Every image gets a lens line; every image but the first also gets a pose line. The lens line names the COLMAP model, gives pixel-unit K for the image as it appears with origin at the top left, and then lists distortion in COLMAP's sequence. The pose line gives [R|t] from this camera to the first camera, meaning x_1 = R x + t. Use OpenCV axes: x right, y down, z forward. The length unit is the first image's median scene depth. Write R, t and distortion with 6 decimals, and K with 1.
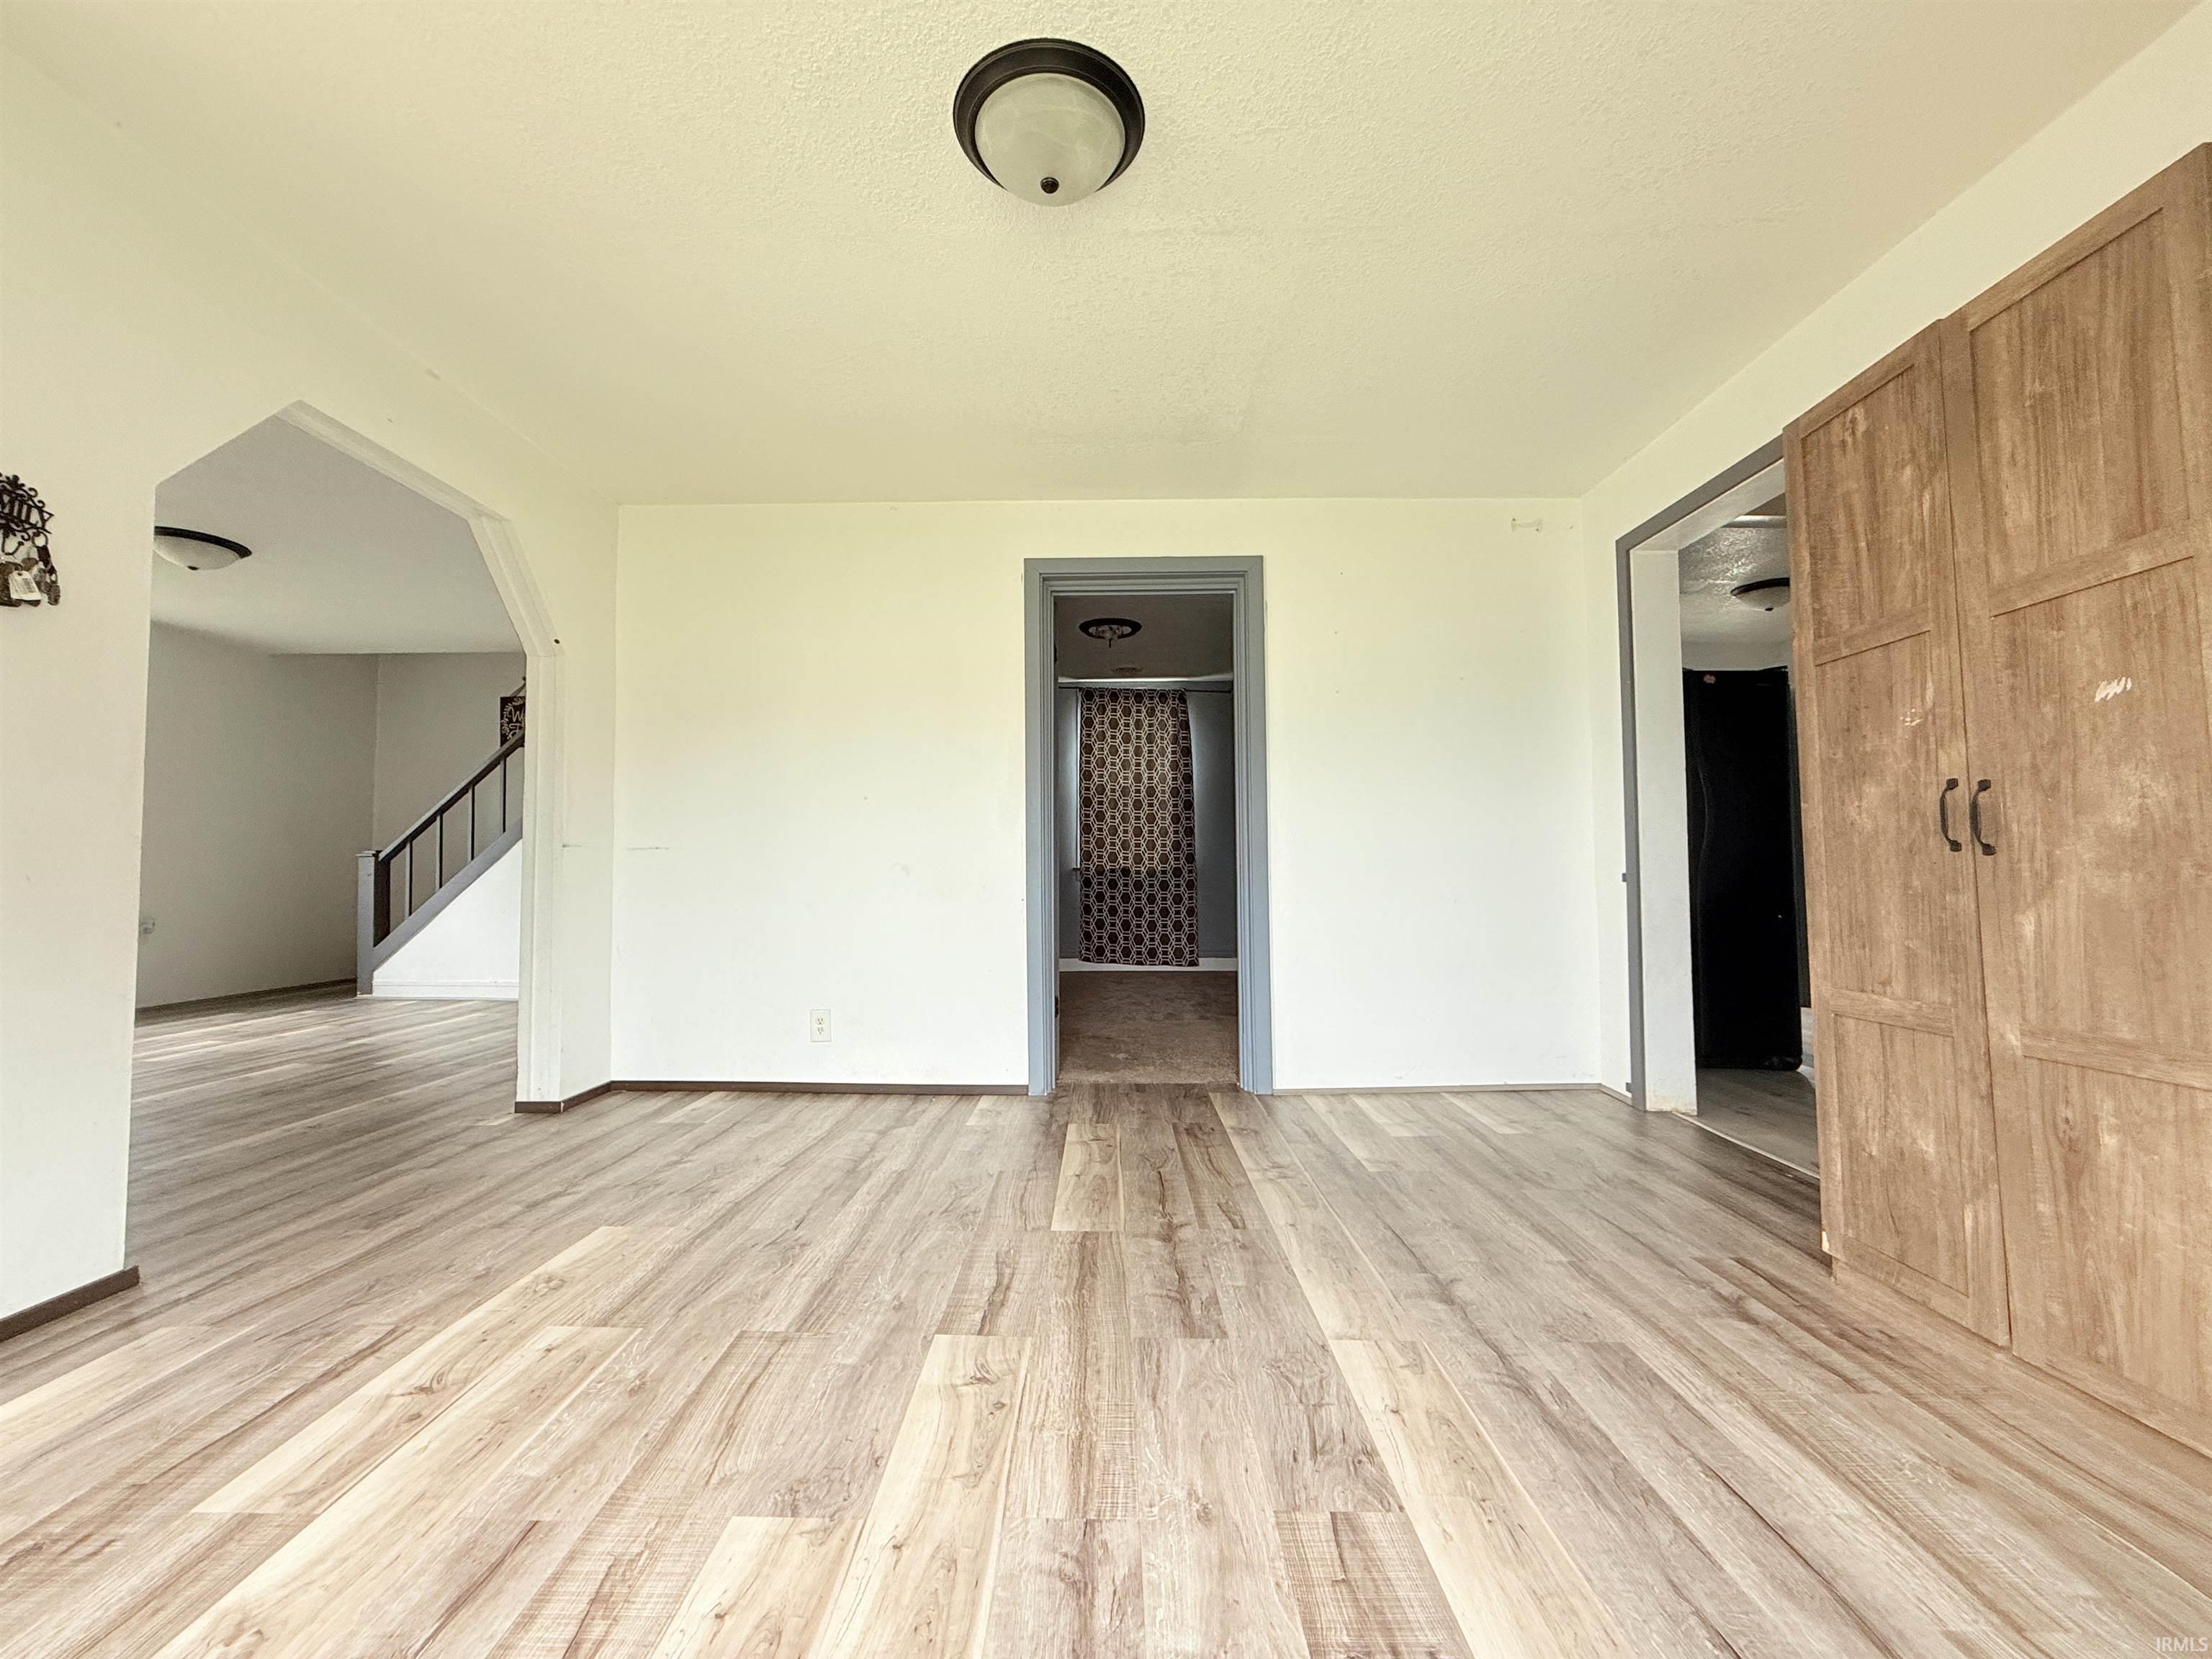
lens RADIAL K [[879.5, 0, 1093.3], [0, 879.5, 826.1], [0, 0, 1]] dist [-0.001932, 0.000627]
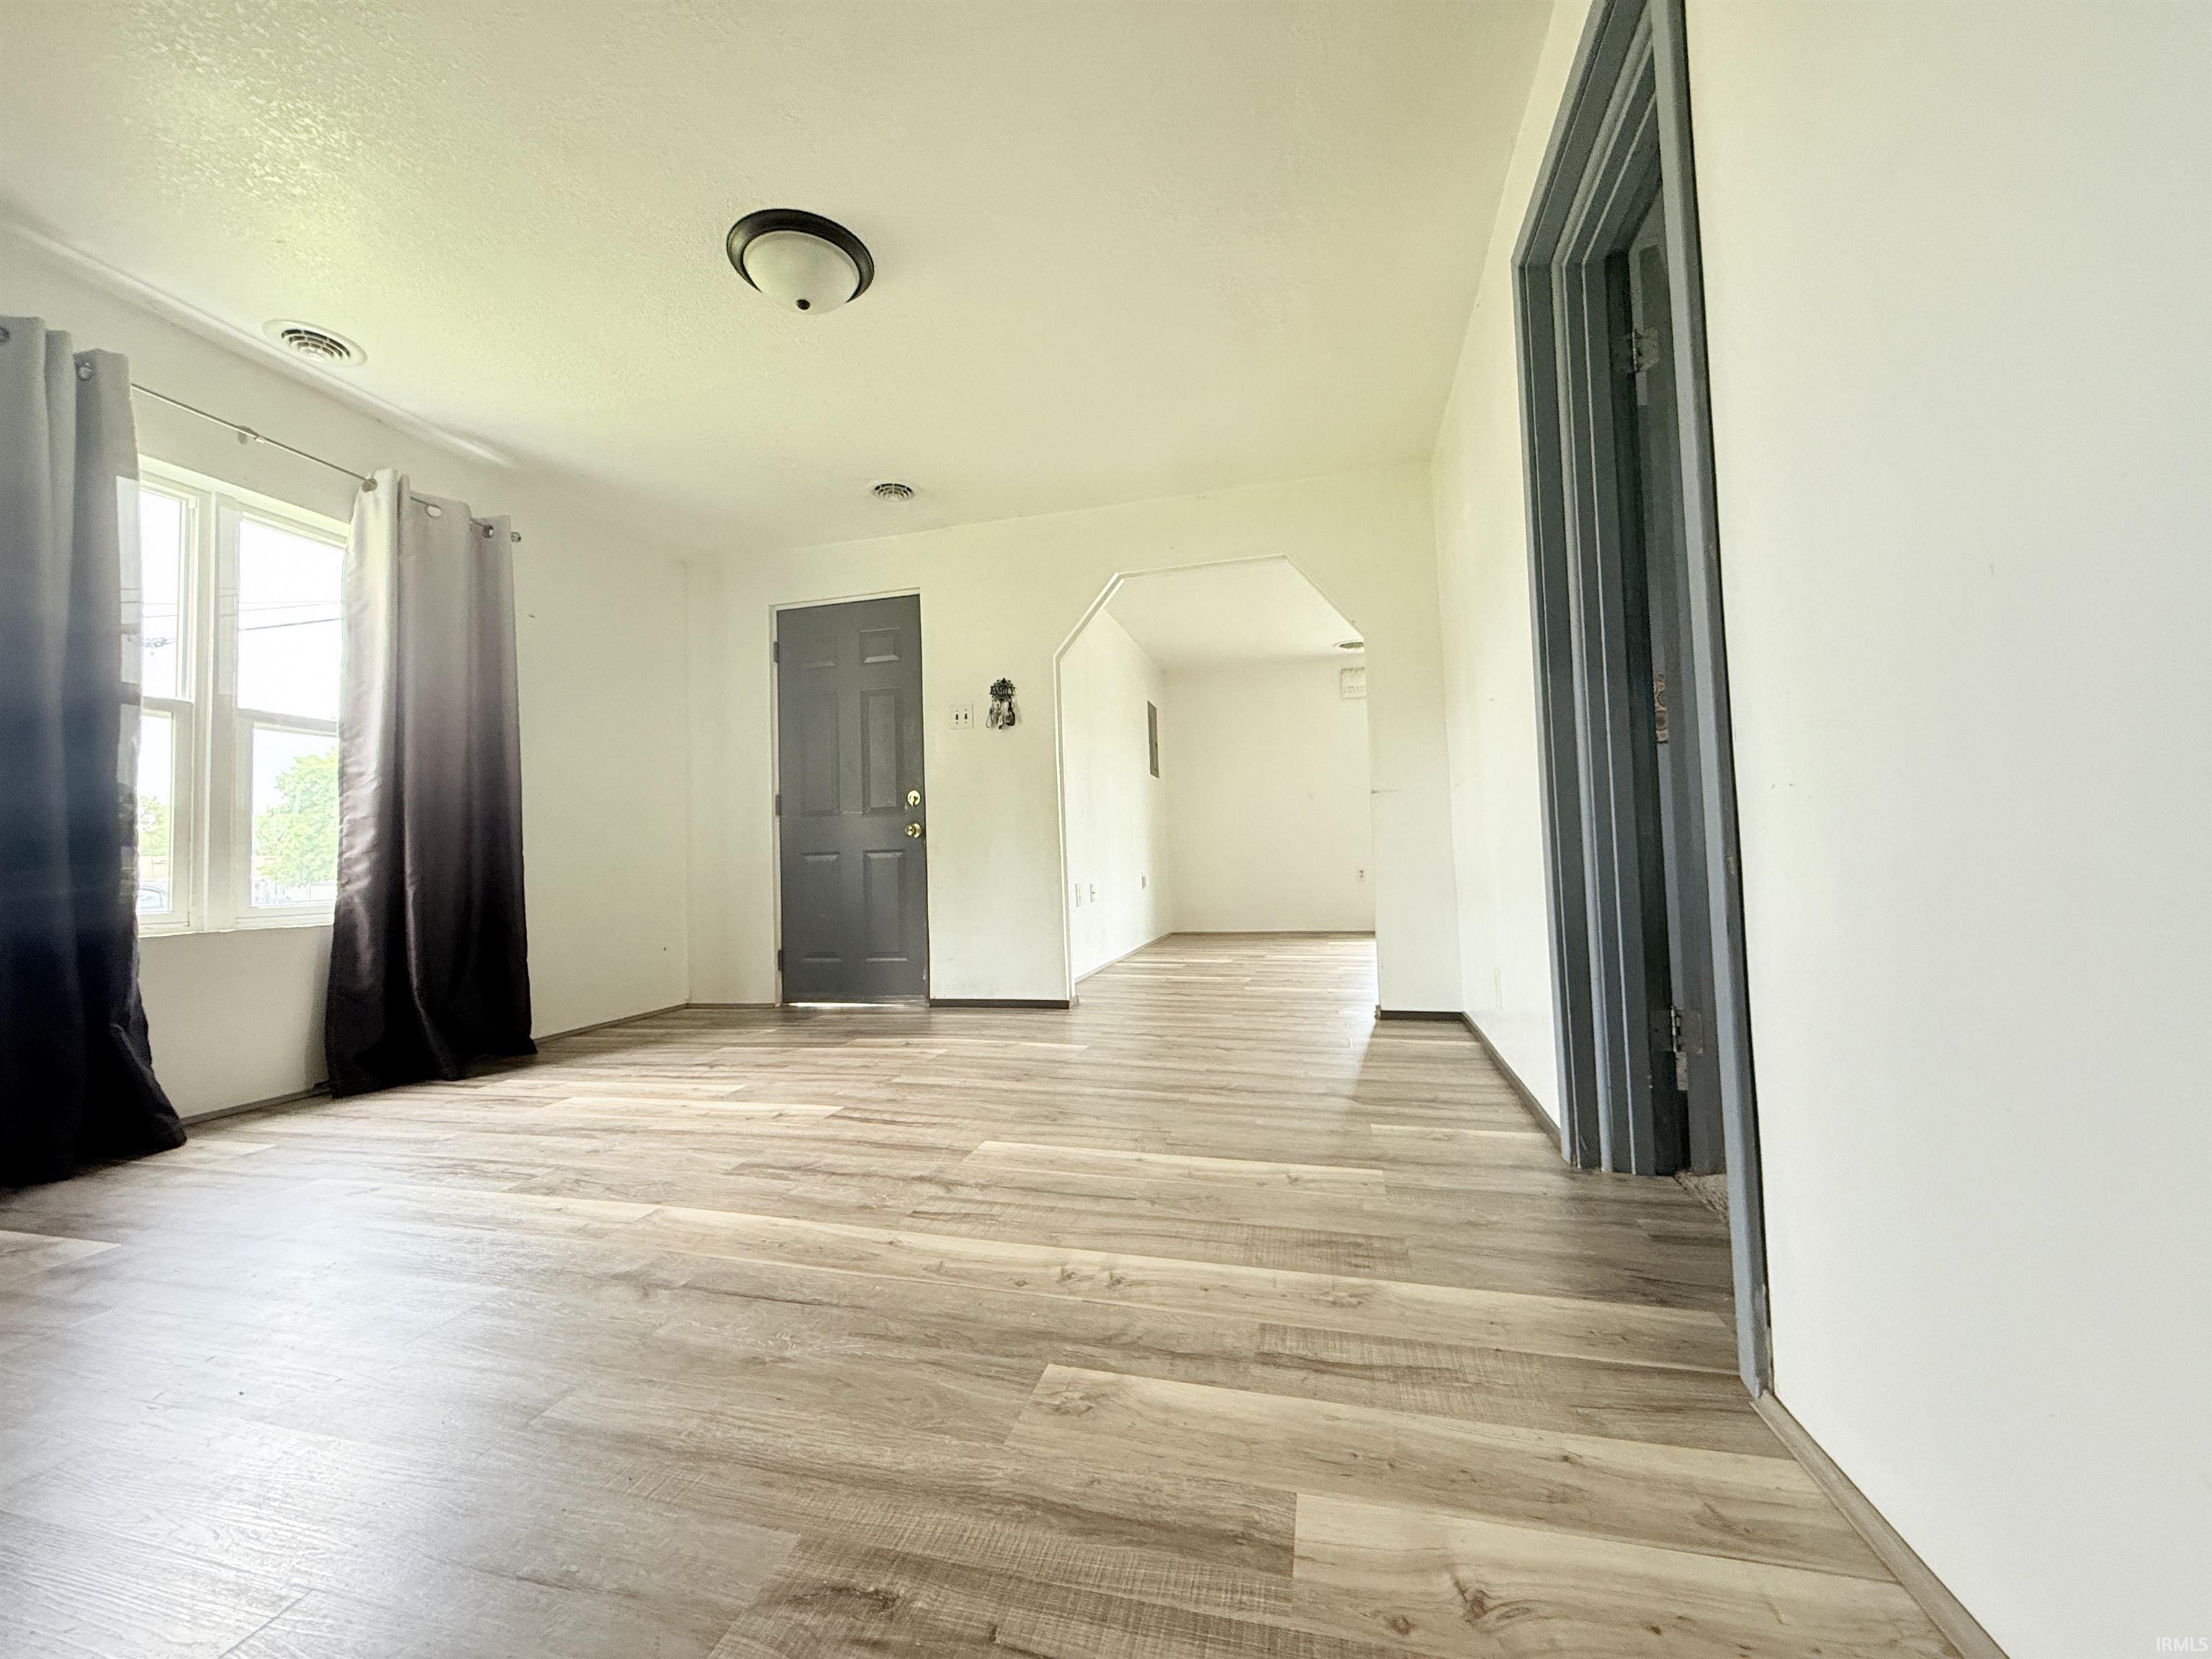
lens RADIAL K [[879.5, 0, 1093.3], [0, 879.5, 826.1], [0, 0, 1]] dist [-0.001932, 0.000627]
pose [[-0.240407, -0.031245, -0.970169, 1.154287], [0.079345, 0.995504, -0.051722, 0.181952], [0.967424, -0.089413, -0.236847, 1.705800]]
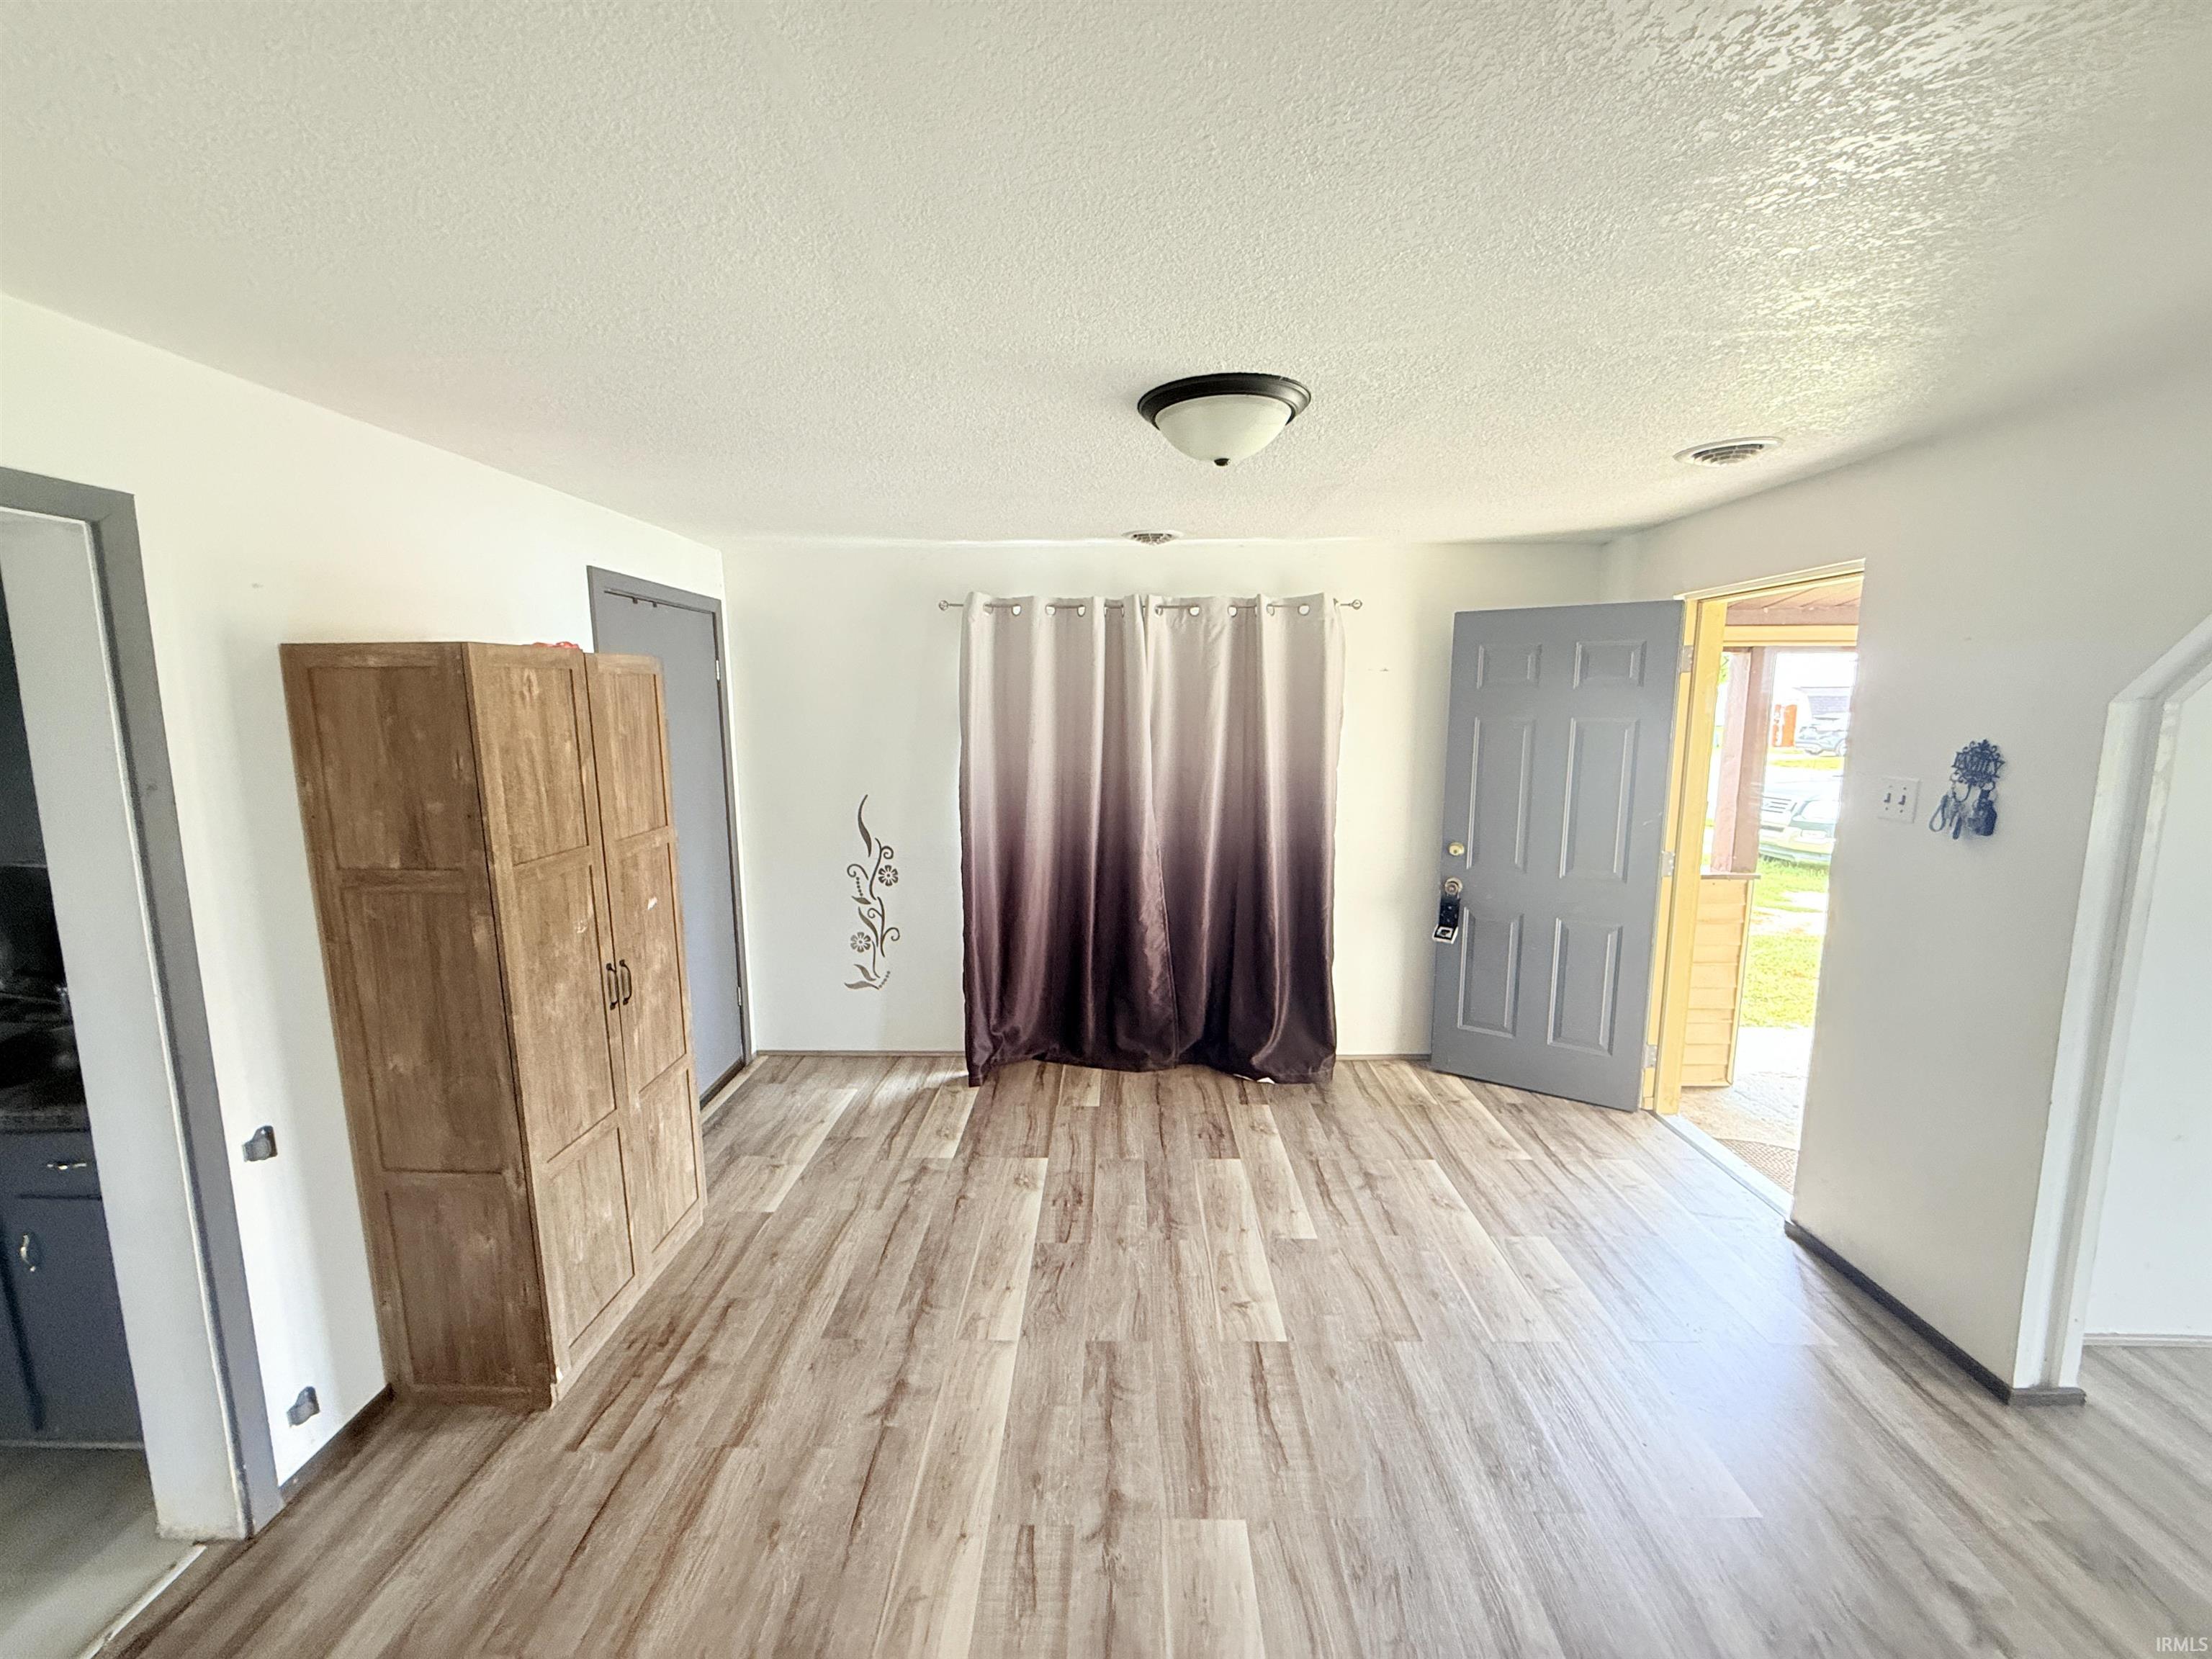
lens RADIAL K [[879.5, 0, 1093.3], [0, 879.5, 826.1], [0, 0, 1]] dist [-0.001932, 0.000627]
pose [[-0.999792, 0.007481, 0.018960, 0.098526], [0.009224, 0.995571, 0.093554, -0.375974], [-0.018176, 0.093710, -0.995434, 2.191595]]
